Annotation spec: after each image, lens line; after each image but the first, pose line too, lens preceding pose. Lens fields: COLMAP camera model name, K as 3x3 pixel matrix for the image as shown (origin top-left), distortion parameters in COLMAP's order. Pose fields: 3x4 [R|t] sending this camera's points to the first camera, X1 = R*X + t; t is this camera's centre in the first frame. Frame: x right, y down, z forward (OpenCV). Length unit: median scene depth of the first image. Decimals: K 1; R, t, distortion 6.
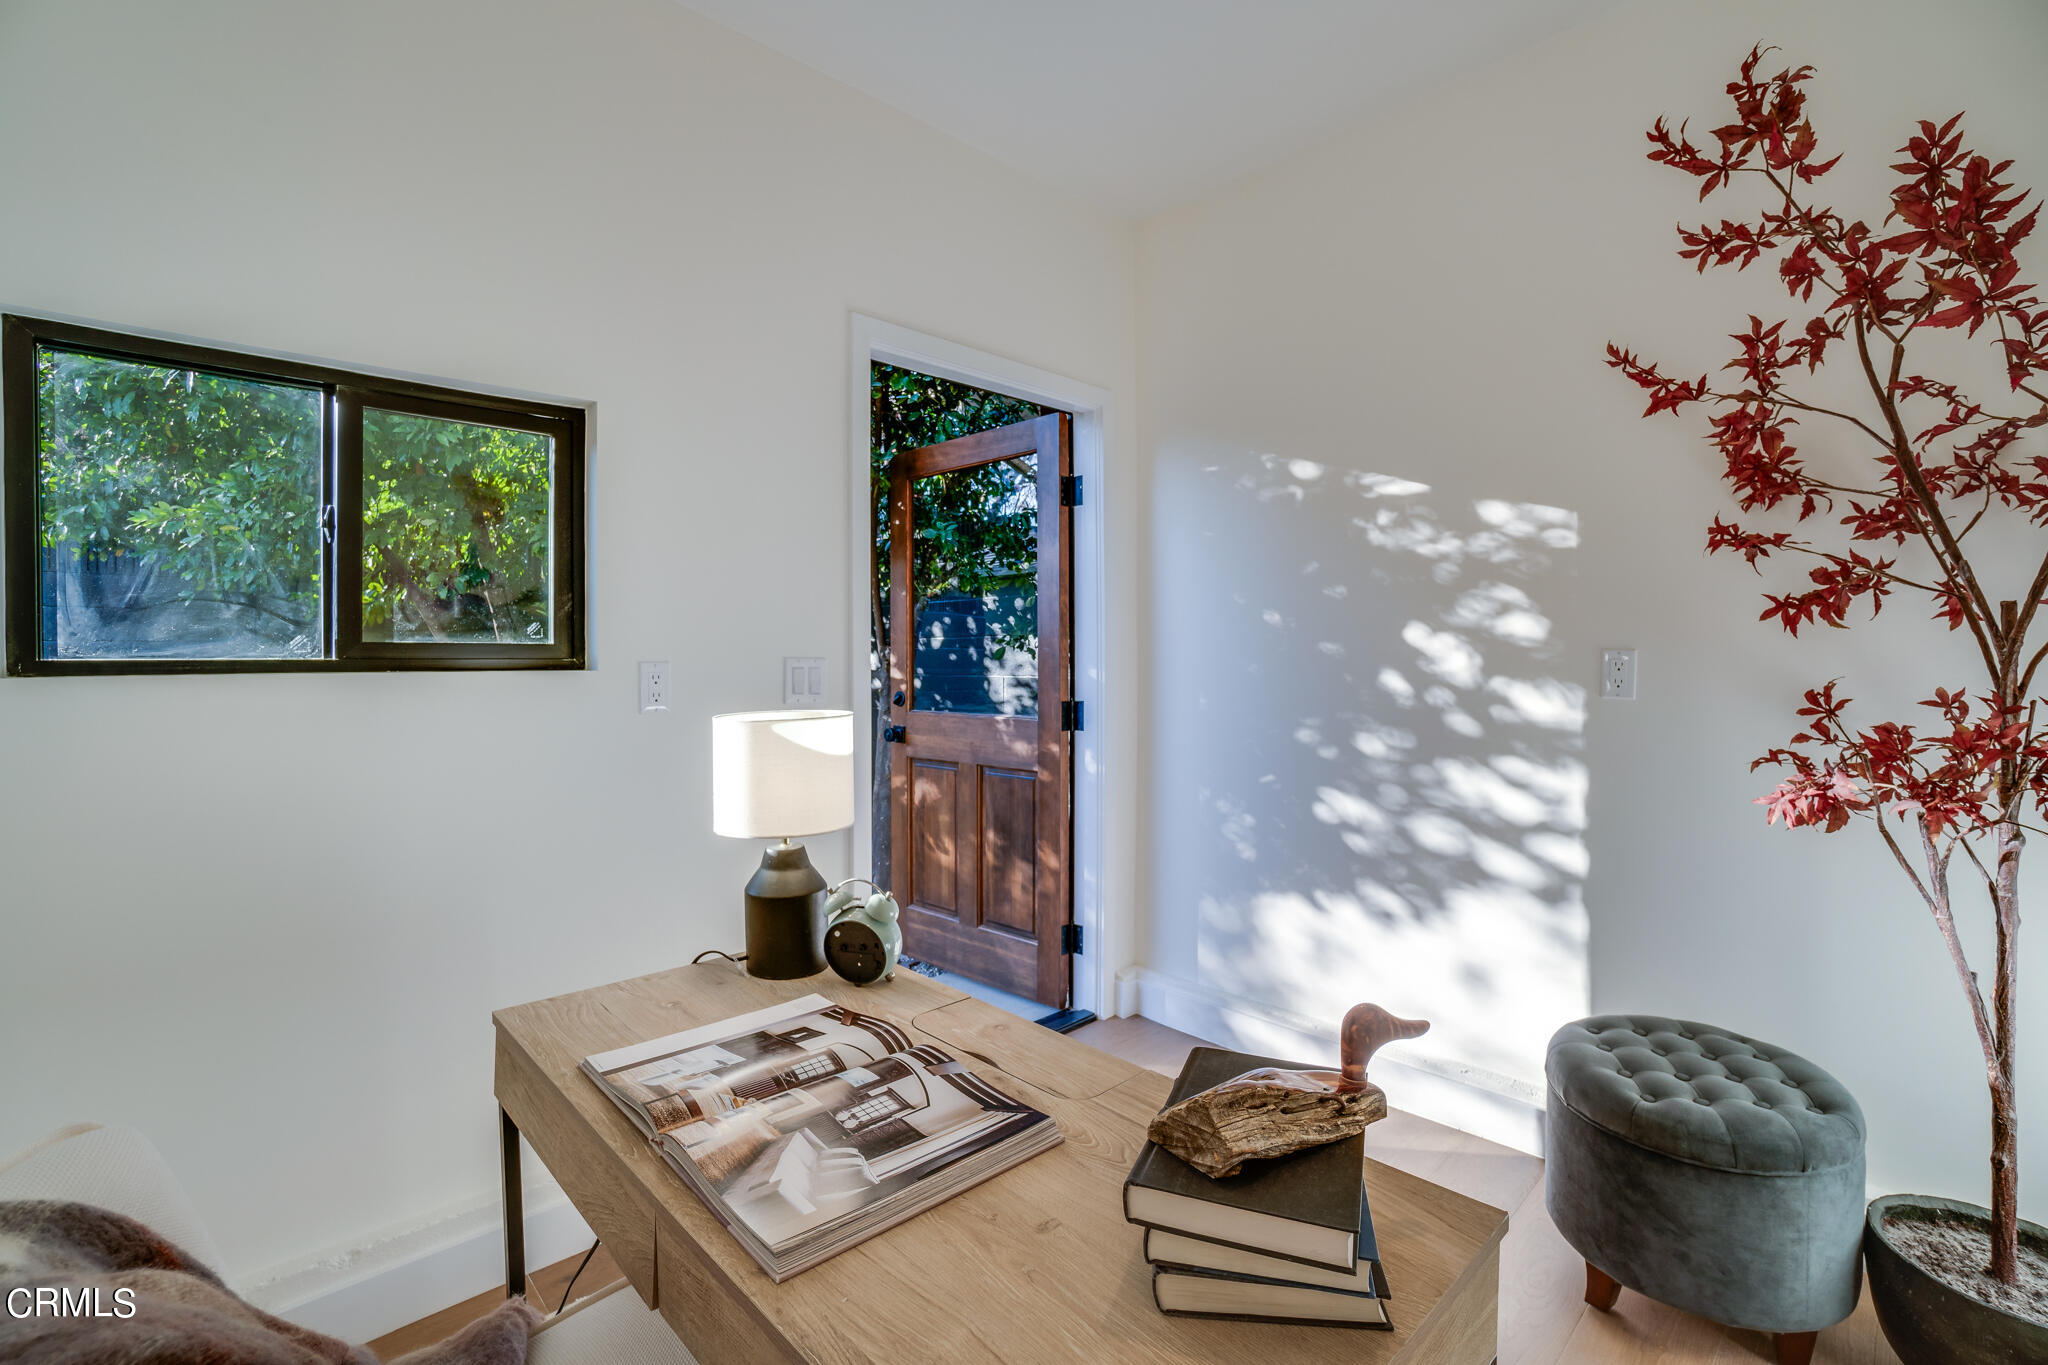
lens RADIAL K [[938.7, 0, 996.1], [0, 938.7, 672.3], [0, 0, 1]] dist [-0.066946, 0.024042]
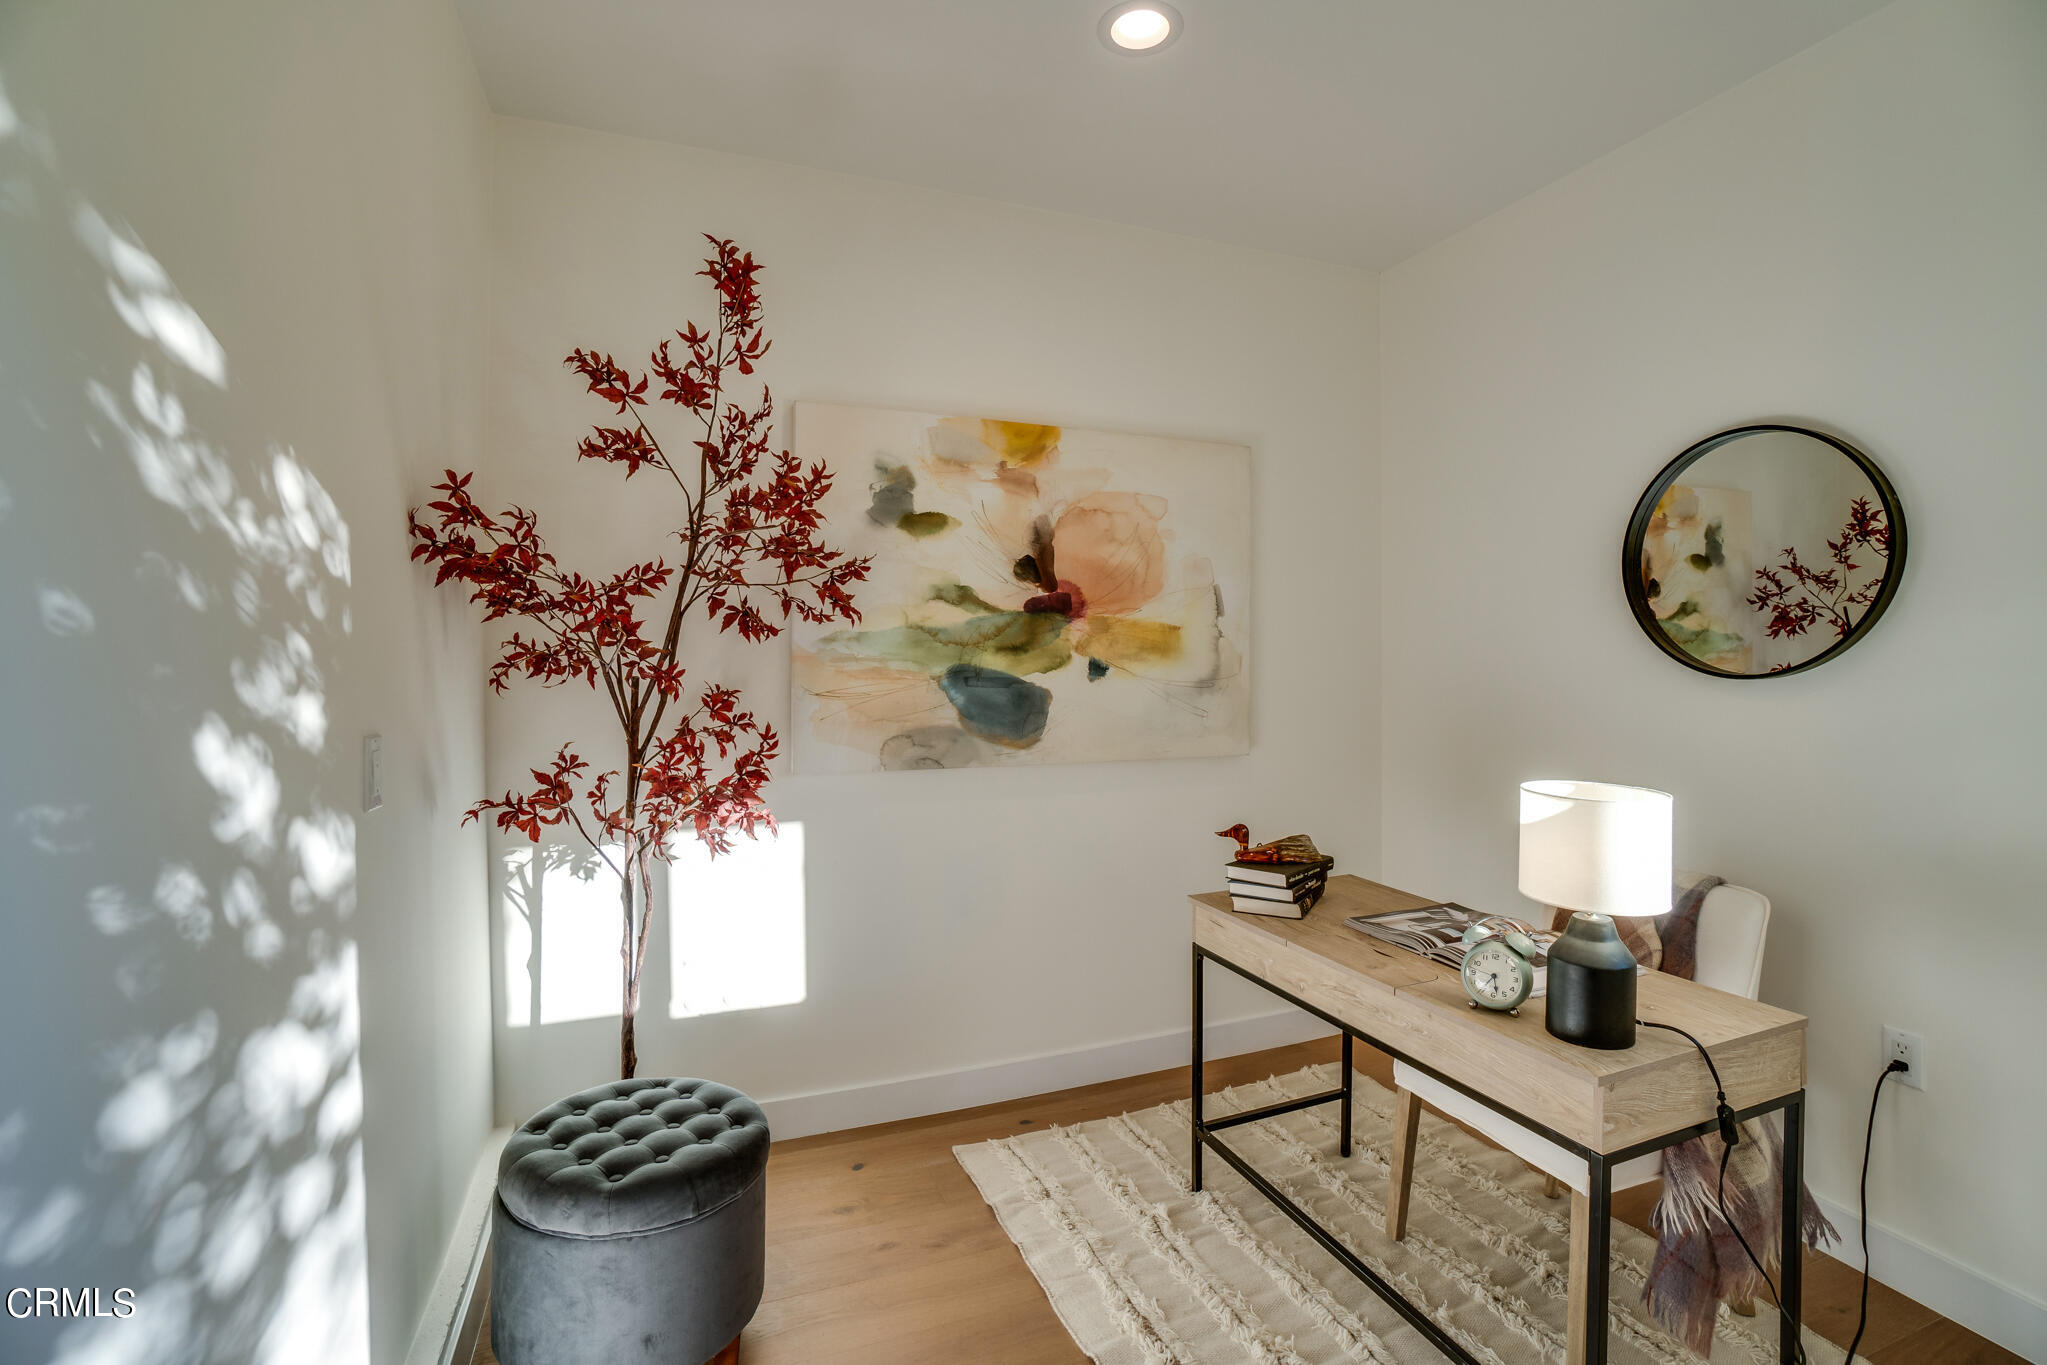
lens RADIAL K [[903.6, 0, 1023.5], [0, 903.6, 682.5], [0, 0, 1]] dist [0.000136, -0.000003]
pose [[-0.937038, 0.000972, 0.349225, 0.030774], [0.016711, 0.998975, 0.042059, -0.204425], [-0.348826, 0.045247, -0.936094, 3.285266]]
